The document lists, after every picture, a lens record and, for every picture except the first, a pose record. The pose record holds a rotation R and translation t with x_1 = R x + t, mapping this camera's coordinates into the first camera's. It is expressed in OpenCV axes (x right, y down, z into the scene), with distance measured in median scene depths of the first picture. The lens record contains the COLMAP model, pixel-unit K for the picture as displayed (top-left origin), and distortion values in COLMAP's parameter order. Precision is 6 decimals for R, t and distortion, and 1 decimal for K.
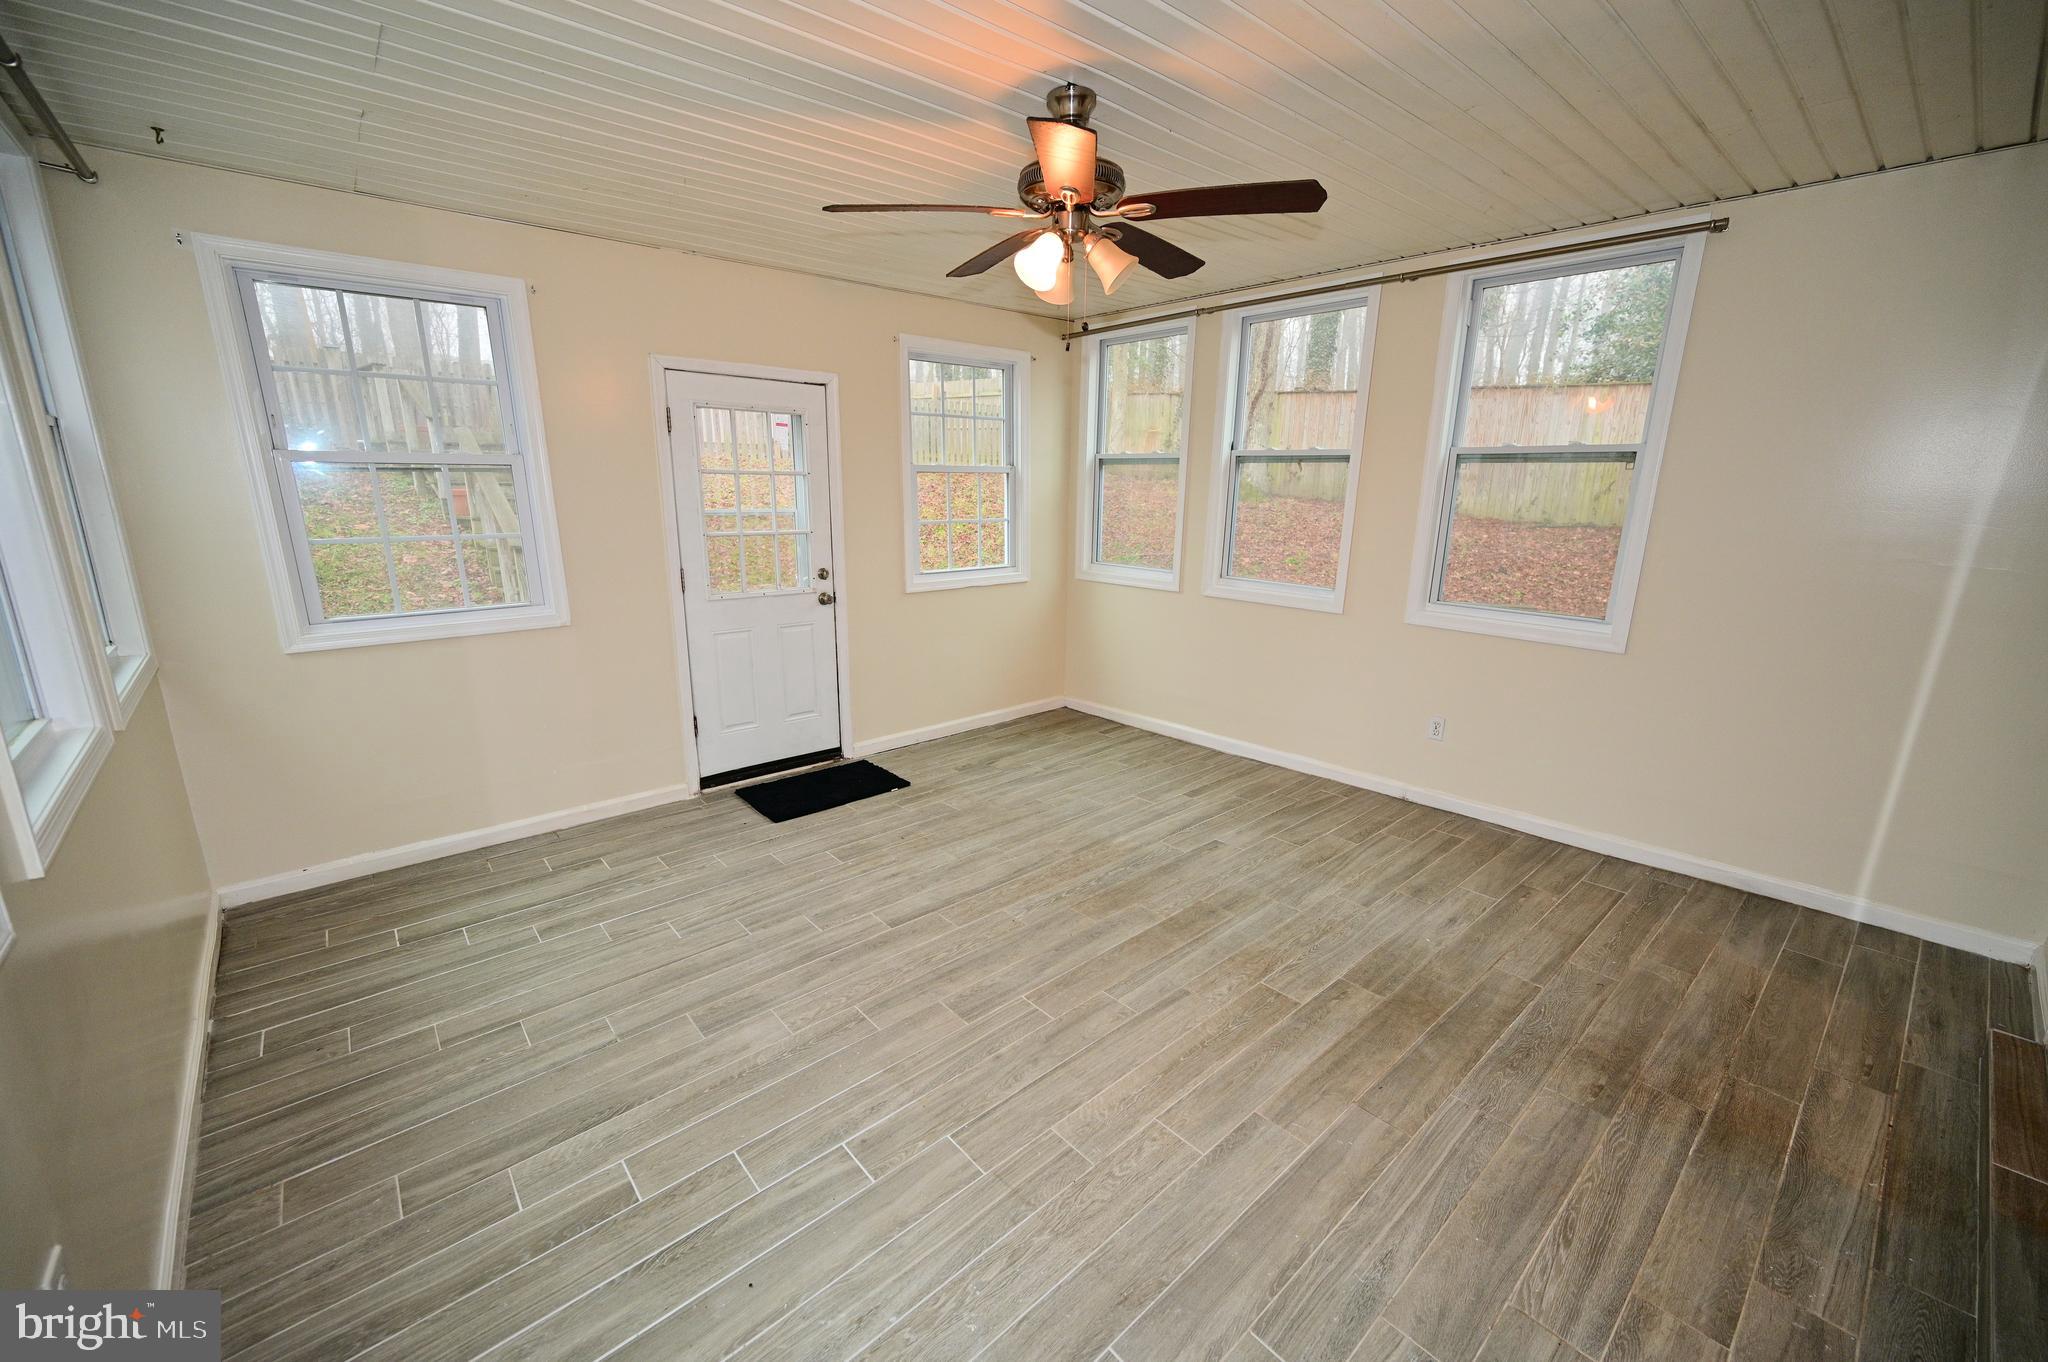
lens RADIAL K [[803.5, 0, 1026.7], [0, 803.5, 680.5], [0, 0, 1]] dist [-0.002338, 0.000456]
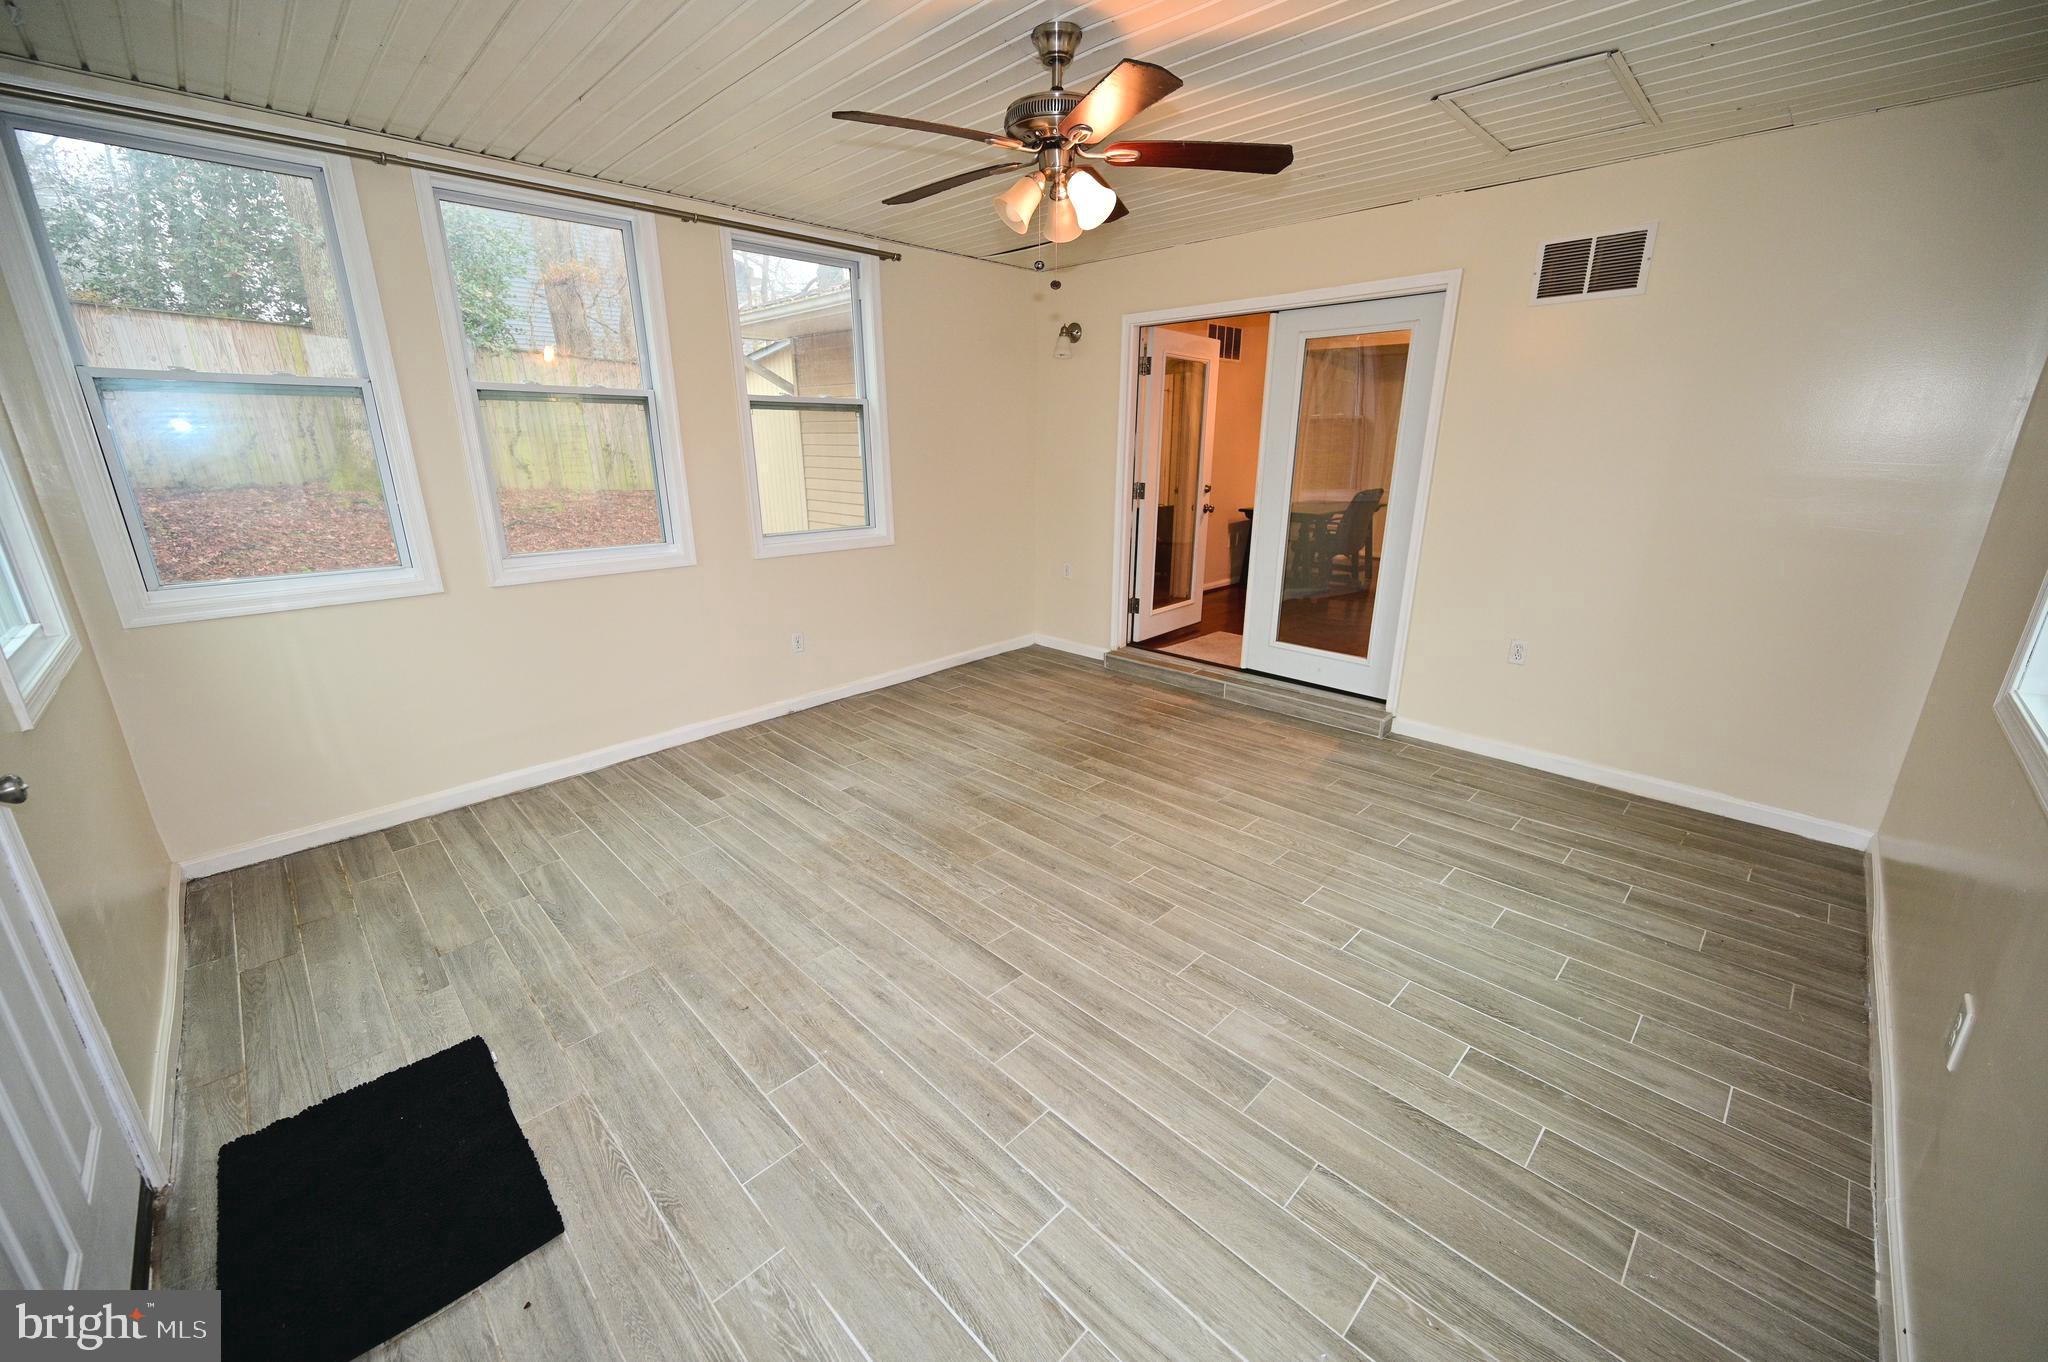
lens RADIAL K [[803.5, 0, 1031.1], [0, 803.5, 685.8], [0, 0, 1]] dist [-0.002338, 0.000456]
pose [[-0.063384, -0.299513, 0.951985, -0.804920], [0.246009, 0.919778, 0.305759, -0.195695], [-0.967193, 0.253577, 0.015384, 0.849589]]
